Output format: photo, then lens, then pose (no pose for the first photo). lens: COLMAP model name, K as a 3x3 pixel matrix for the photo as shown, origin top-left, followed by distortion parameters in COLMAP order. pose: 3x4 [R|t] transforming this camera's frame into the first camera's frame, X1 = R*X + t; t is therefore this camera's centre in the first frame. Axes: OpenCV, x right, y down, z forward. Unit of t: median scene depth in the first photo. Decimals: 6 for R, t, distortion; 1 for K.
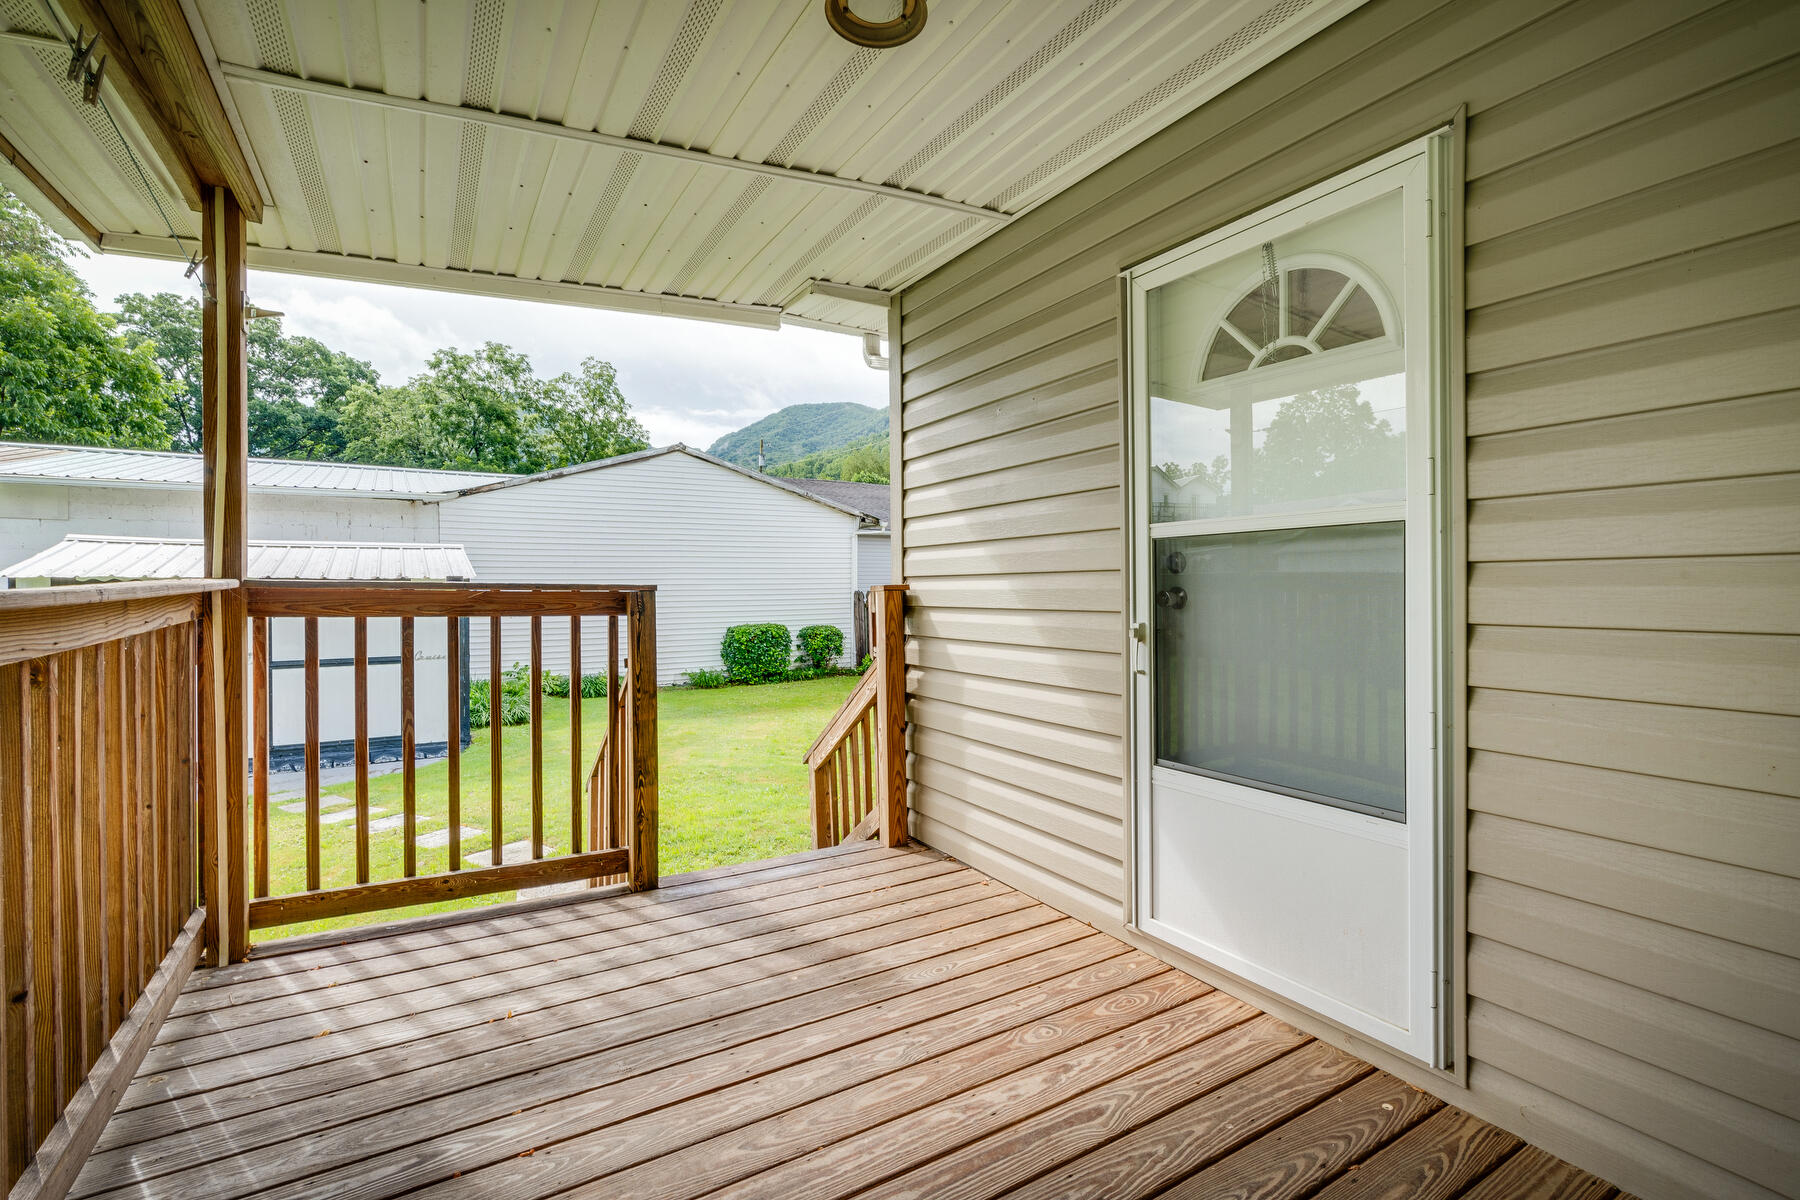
lens RADIAL K [[812.9, 0, 903.7], [0, 812.9, 583.8], [0, 0, 1]] dist [-0.002136, -0.000247]
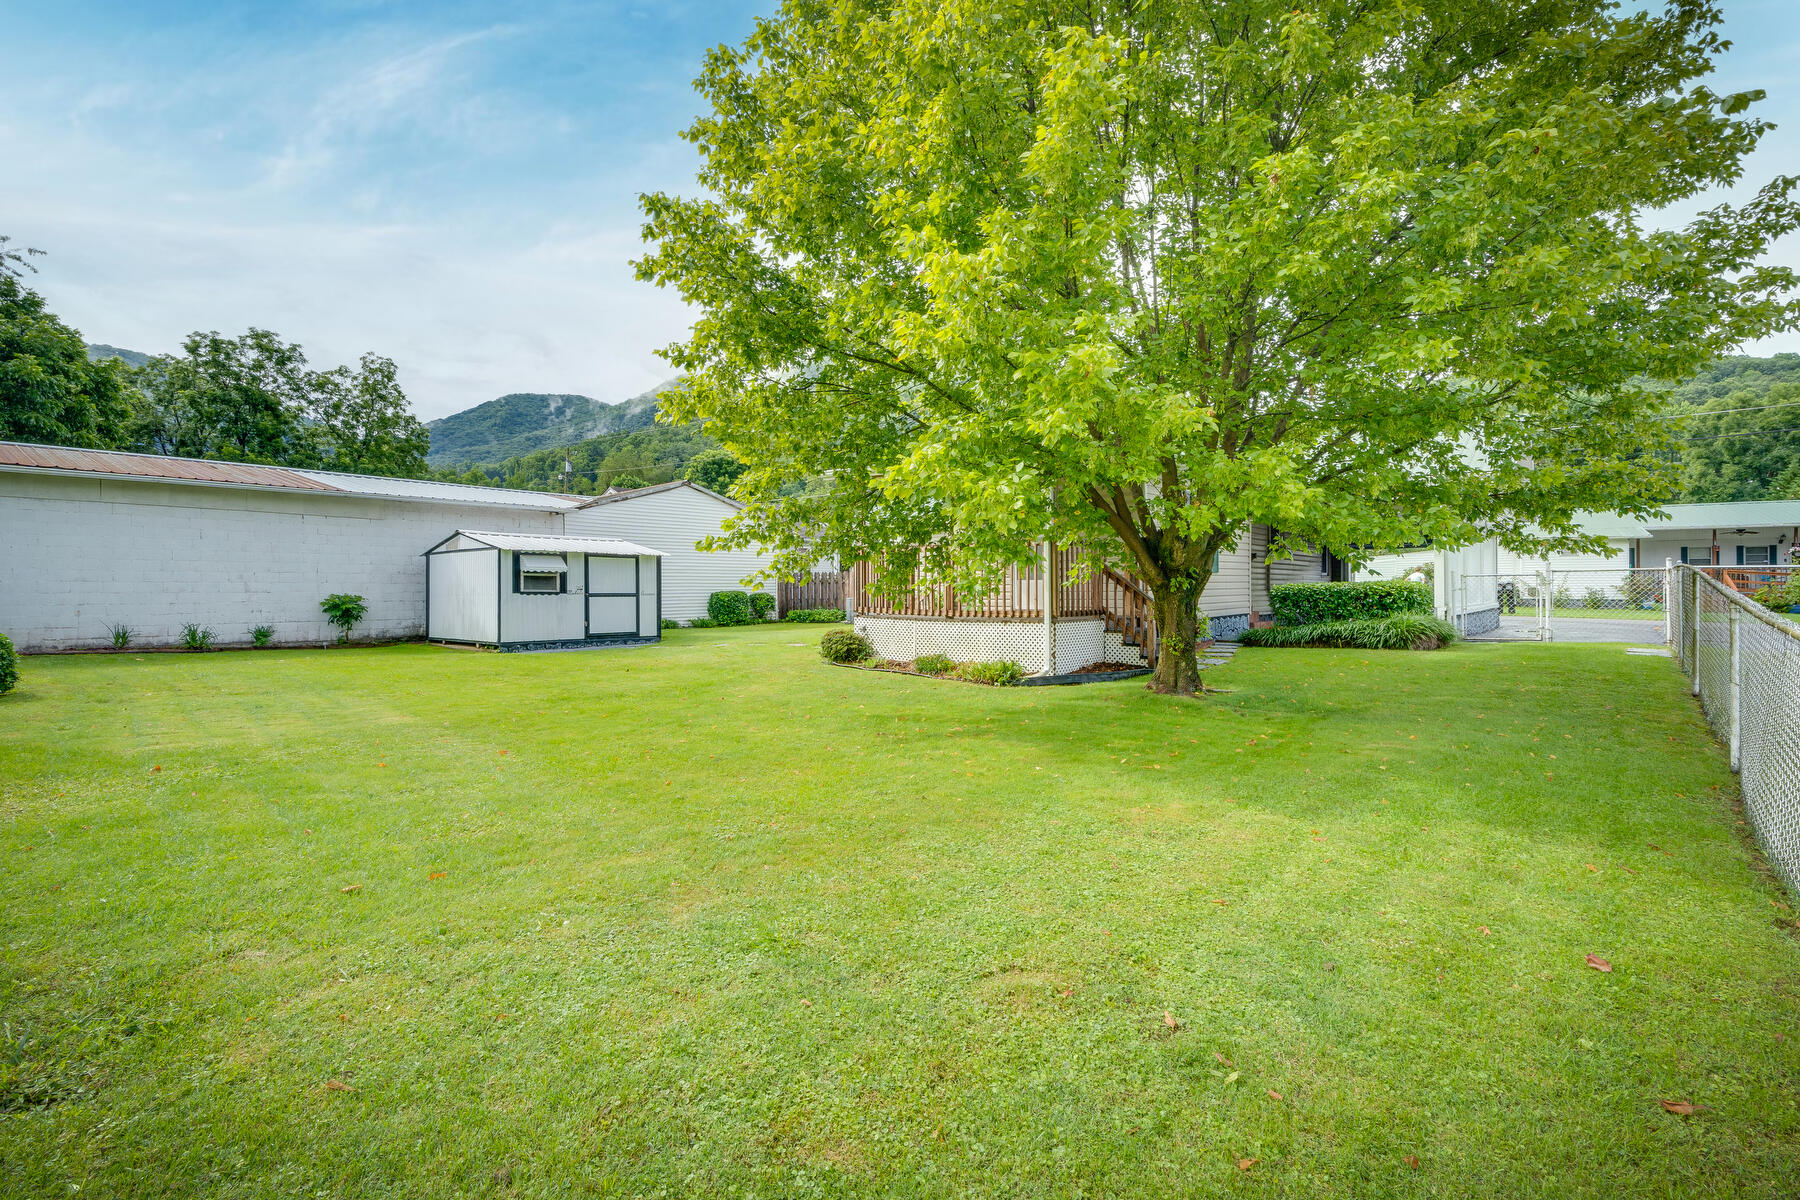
lens RADIAL K [[812.9, 0, 903.7], [0, 812.9, 583.8], [0, 0, 1]] dist [-0.002136, -0.000247]
pose [[0.947906, 0.003718, 0.318527, -0.088692], [-0.001620, 0.999975, -0.006852, 0.011051], [-0.318545, 0.005979, 0.947889, -0.161145]]
